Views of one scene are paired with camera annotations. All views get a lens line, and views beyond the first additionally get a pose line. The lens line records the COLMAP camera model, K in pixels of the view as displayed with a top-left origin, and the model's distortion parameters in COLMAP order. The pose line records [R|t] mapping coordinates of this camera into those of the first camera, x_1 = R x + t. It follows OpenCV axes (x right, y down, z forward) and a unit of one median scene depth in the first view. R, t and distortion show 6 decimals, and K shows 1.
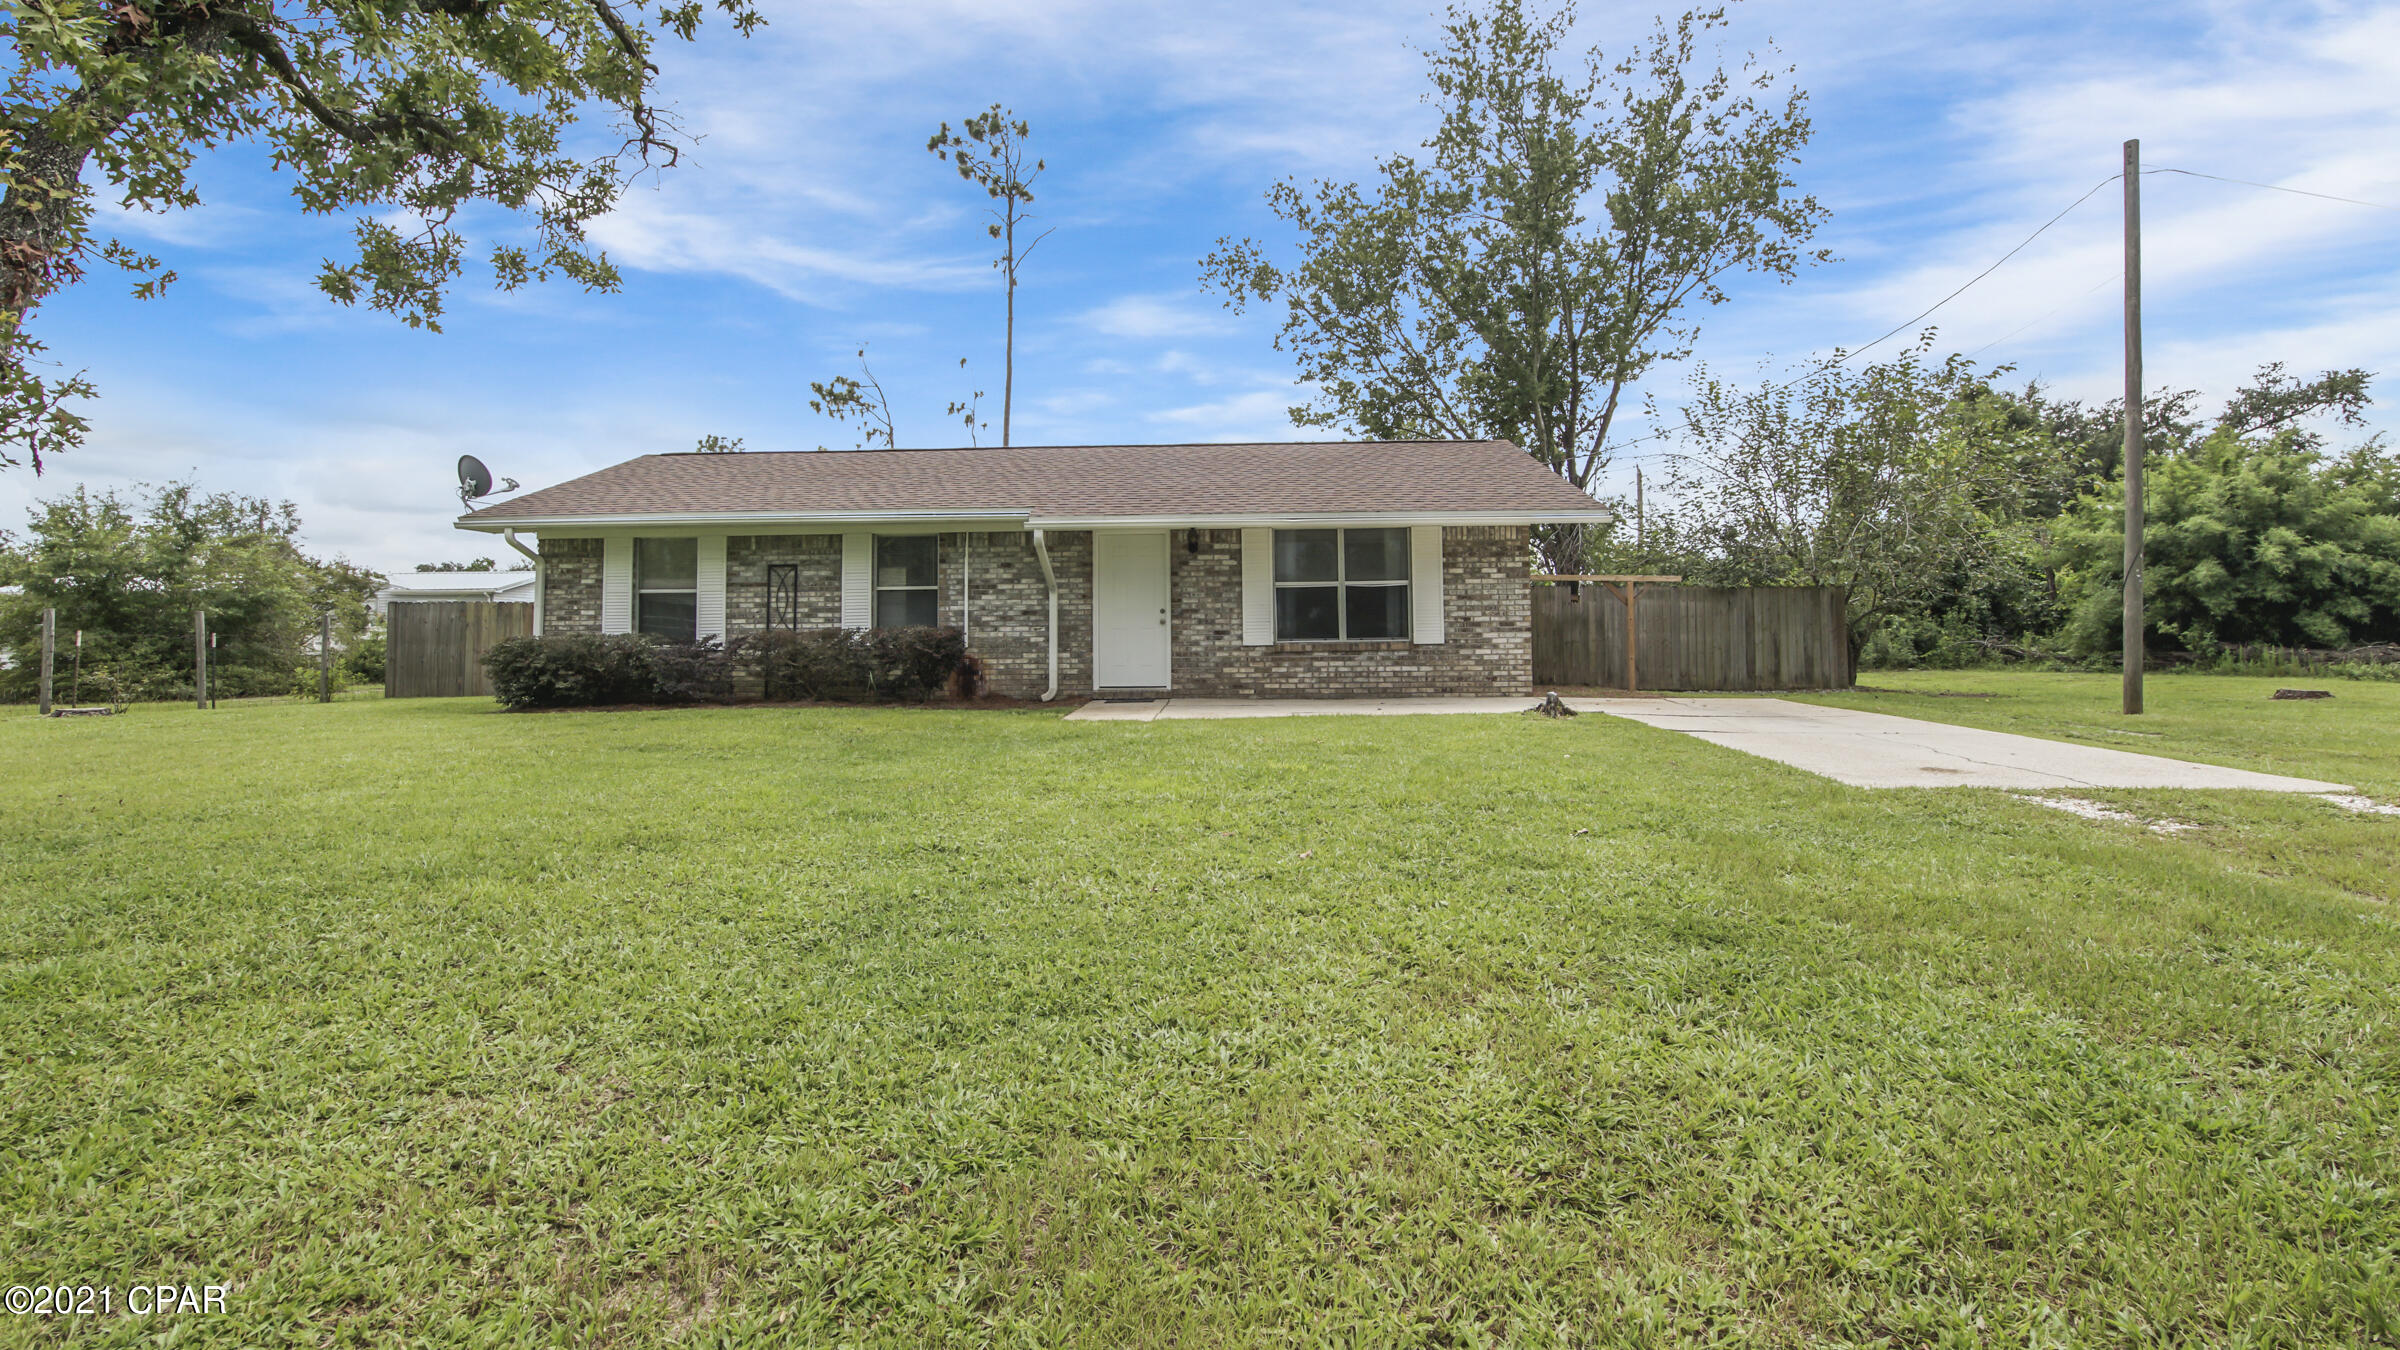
lens RADIAL K [[1050.4, 0, 1200.0], [0, 1050.4, 675.0], [0, 0, 1]] dist [-0.034220, 0.010374]
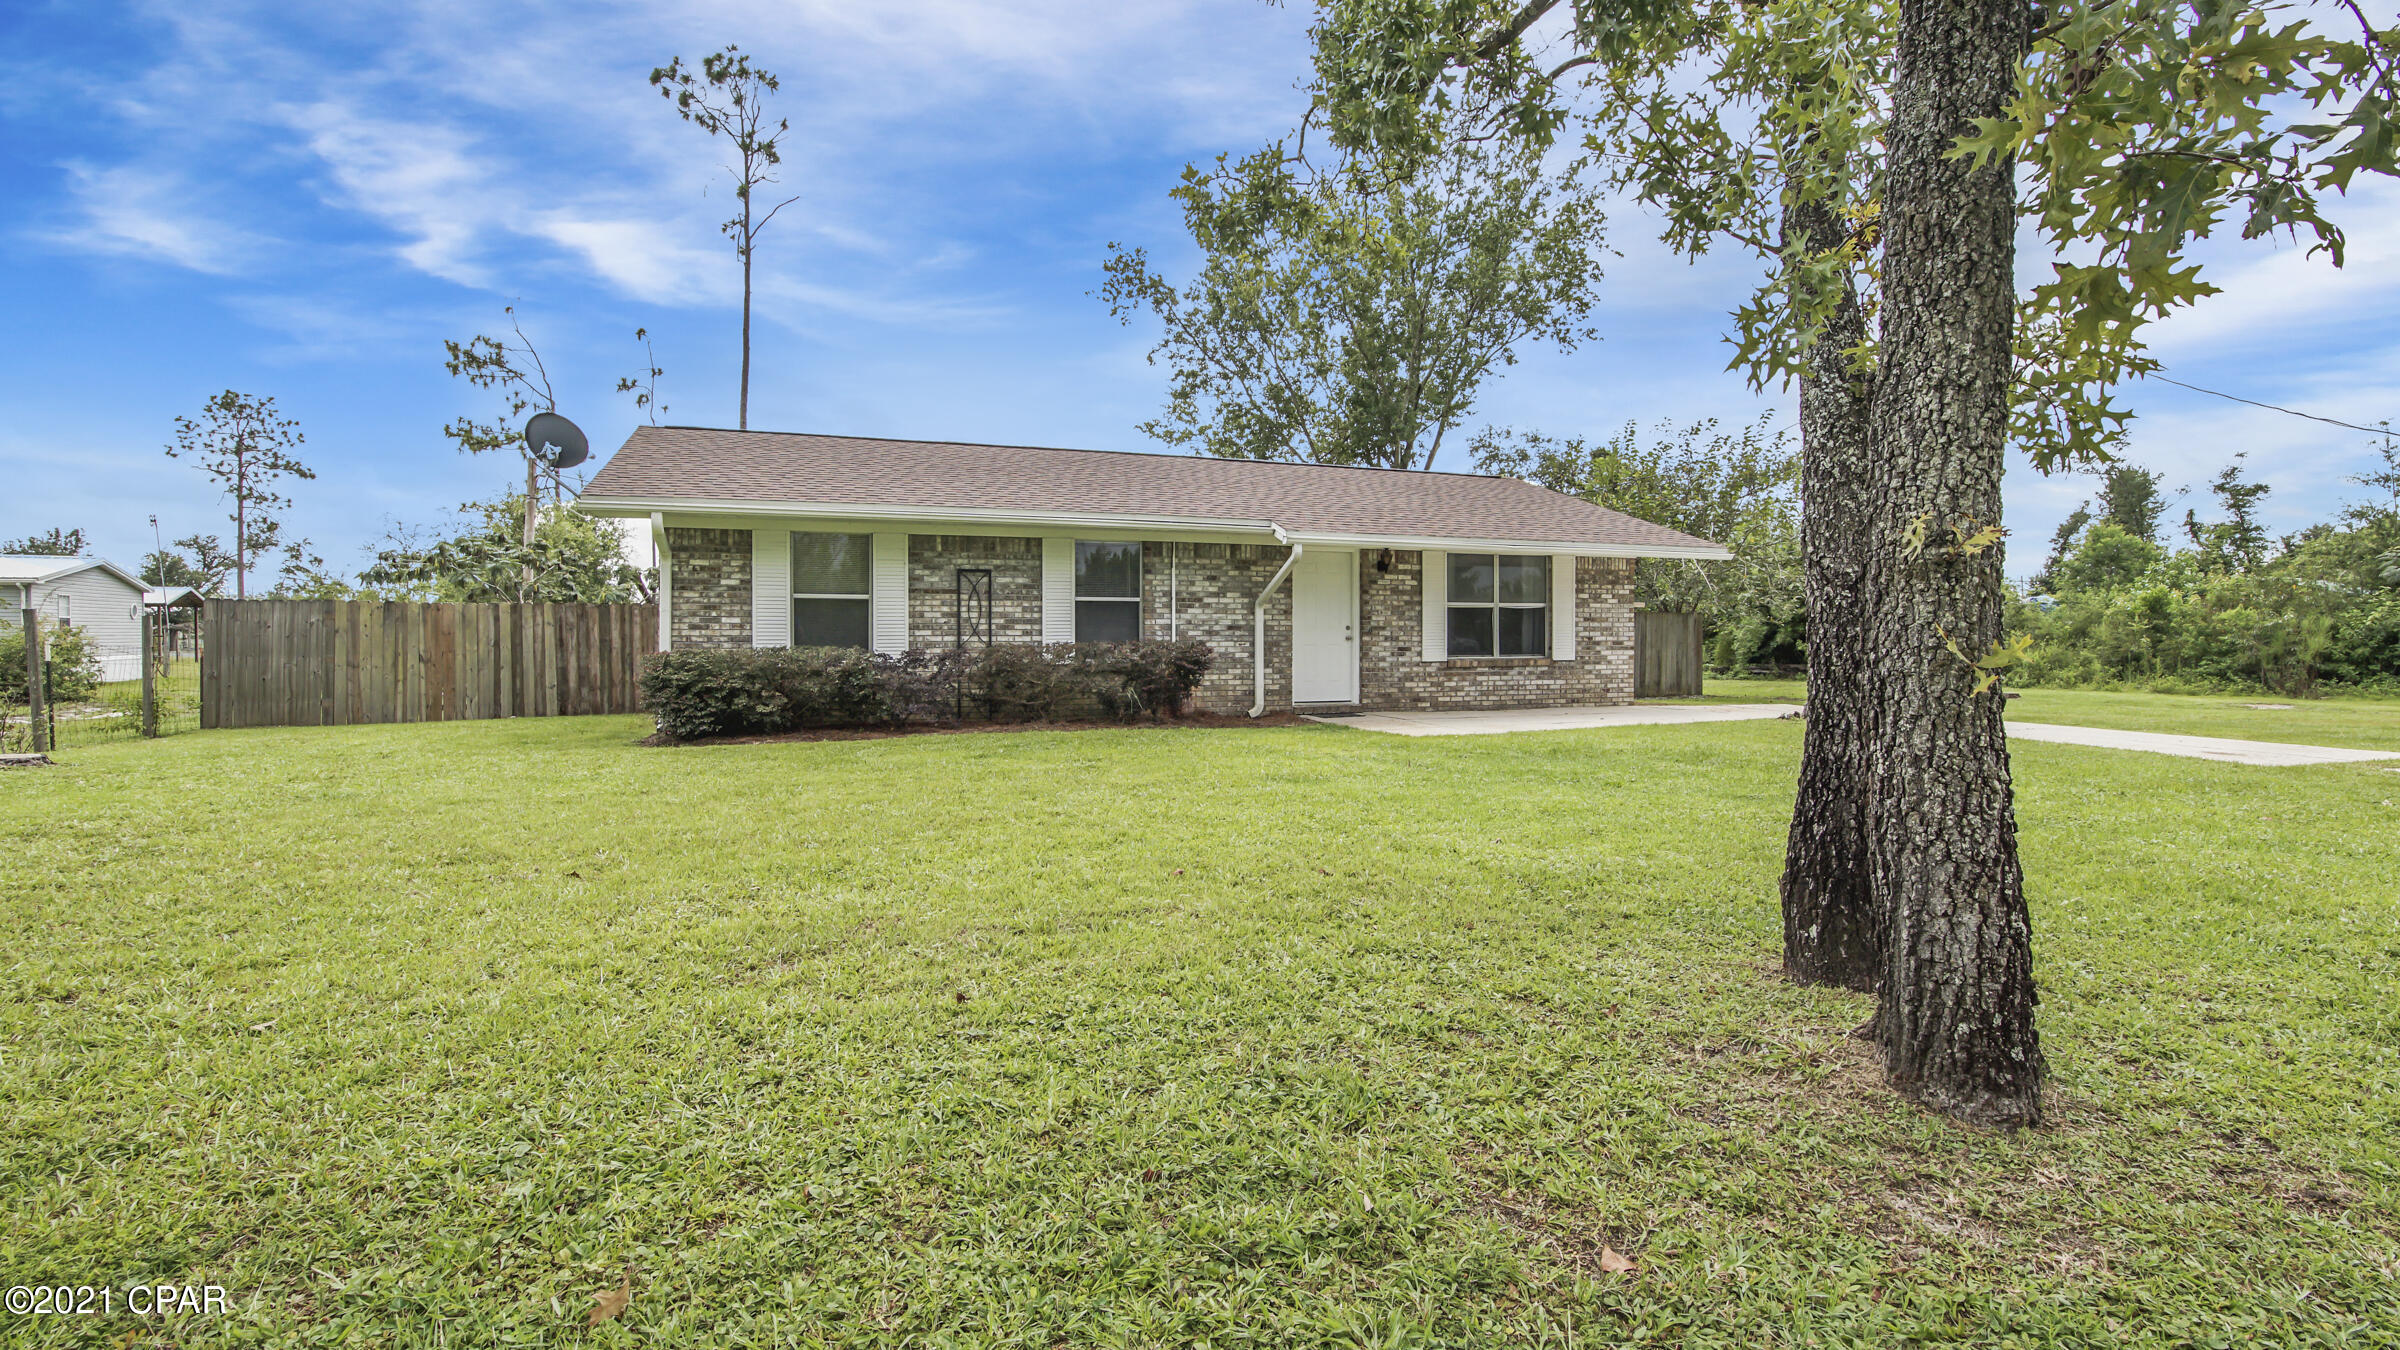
lens RADIAL K [[1021.7, 0, 1202.6], [0, 1021.7, 734.8], [0, 0, 1]] dist [-0.026662, 0.000198]
pose [[0.929621, -0.025729, 0.367618, -0.543343], [0.007791, 0.998709, 0.050196, -0.007397], [-0.368435, -0.043799, 0.928621, 0.119437]]
